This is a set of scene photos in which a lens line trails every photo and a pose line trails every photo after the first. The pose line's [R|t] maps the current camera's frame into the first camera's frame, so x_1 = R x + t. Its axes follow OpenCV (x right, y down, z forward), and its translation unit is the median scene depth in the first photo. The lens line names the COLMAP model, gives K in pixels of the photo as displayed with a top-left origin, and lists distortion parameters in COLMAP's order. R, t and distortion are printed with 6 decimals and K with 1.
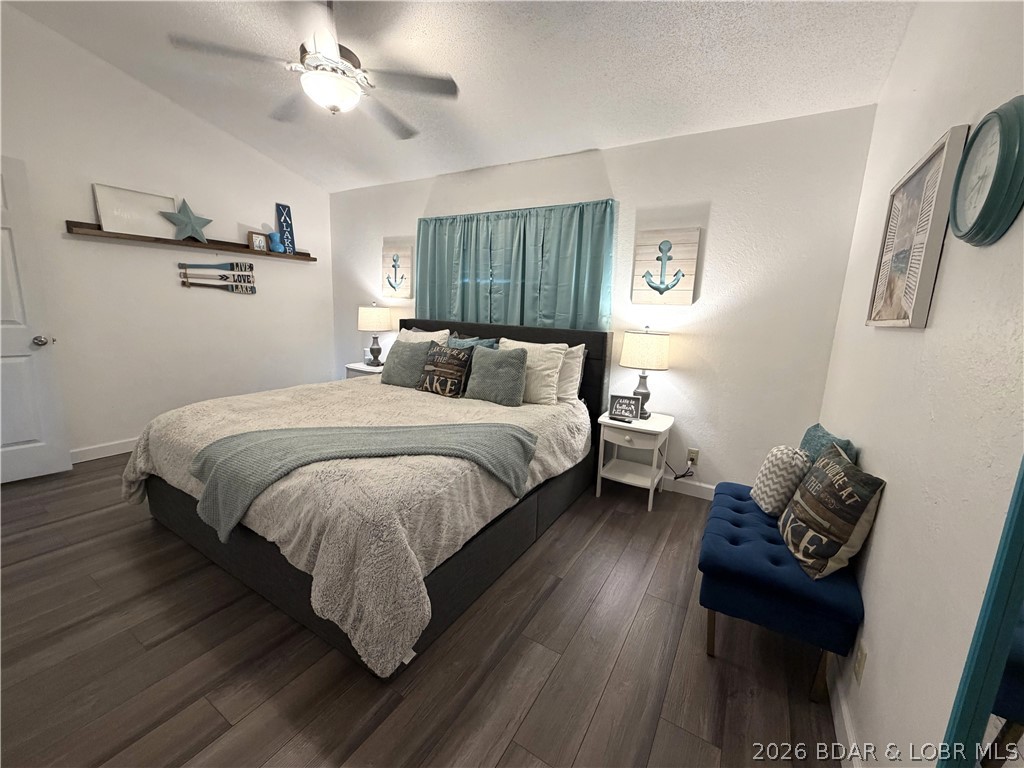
lens RADIAL K [[408.5, 0, 510.5], [0, 408.5, 383.1], [0, 0, 1]] dist [-0.000354, 0.000135]
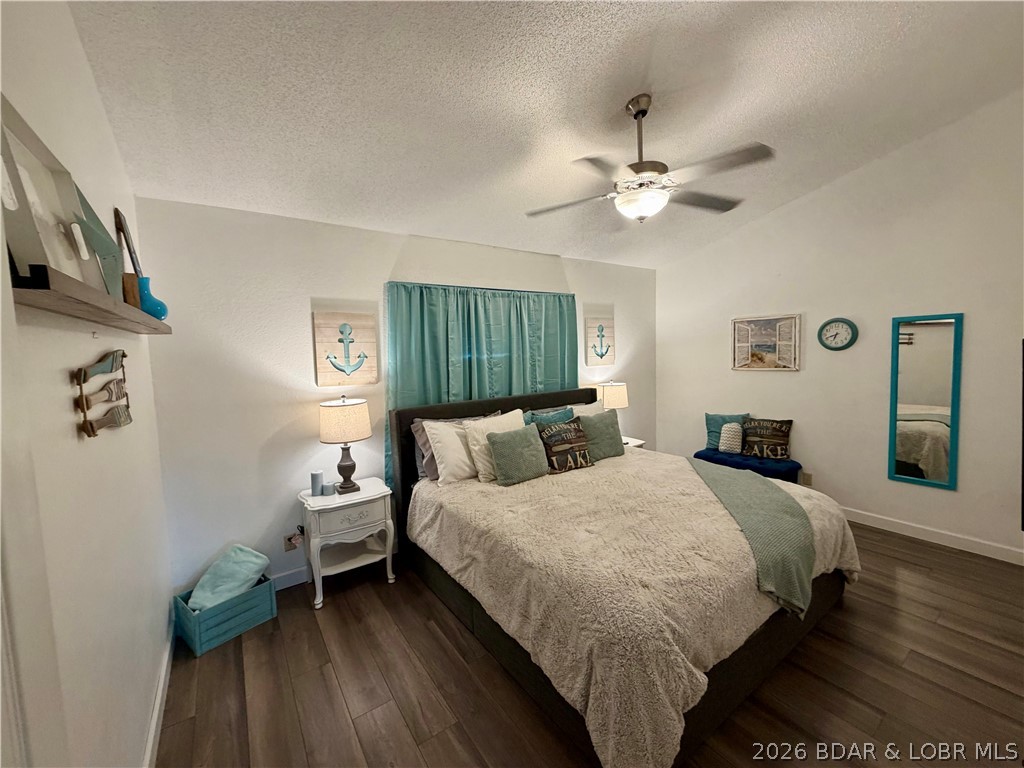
lens RADIAL K [[408.5, 0, 510.5], [0, 408.5, 383.1], [0, 0, 1]] dist [-0.000354, 0.000135]
pose [[0.397809, -0.129594, 0.908269, -0.993748], [0.211899, 0.976186, 0.046476, -0.231052], [-0.892663, 0.173973, 0.415797, 0.580577]]
